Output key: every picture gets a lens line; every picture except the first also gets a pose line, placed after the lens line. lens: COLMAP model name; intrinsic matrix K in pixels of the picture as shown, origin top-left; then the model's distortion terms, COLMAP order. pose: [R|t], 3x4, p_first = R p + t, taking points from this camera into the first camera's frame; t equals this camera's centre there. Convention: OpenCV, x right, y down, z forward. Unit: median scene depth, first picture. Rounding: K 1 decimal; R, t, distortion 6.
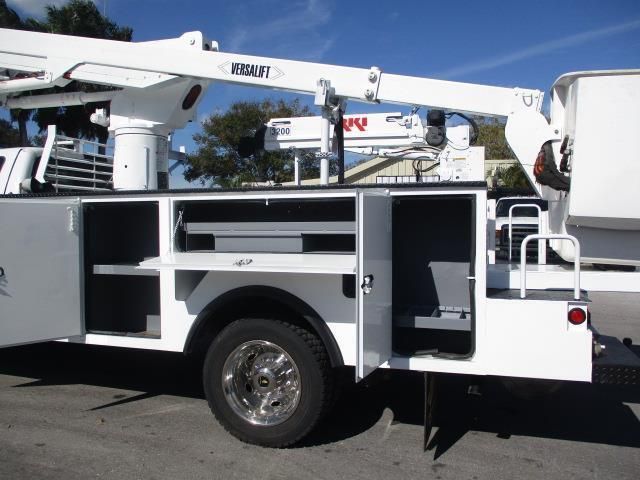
lens RADIAL K [[528.9, 0, 323.0], [0, 528.9, 242.4], [0, 0, 1]] dist [-0.027613, -0.002743]
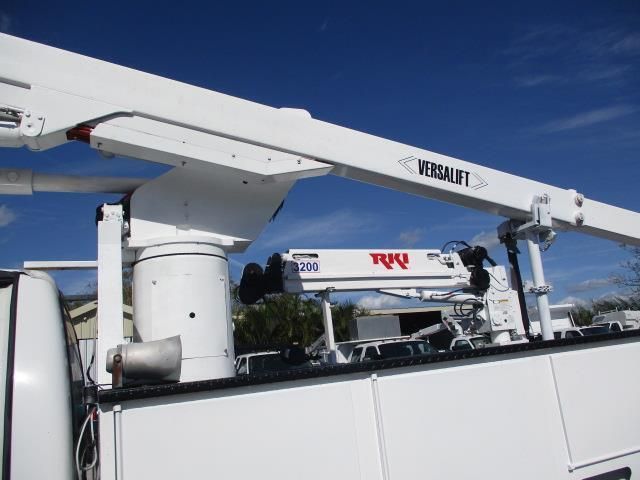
lens RADIAL K [[528.9, 0, 323.0], [0, 528.9, 242.4], [0, 0, 1]] dist [-0.027613, -0.002743]
pose [[0.761031, 0.068733, 0.645064, -0.596707], [0.127342, 0.959197, -0.252440, -0.063317], [-0.636094, 0.274258, 0.721226, 0.508872]]
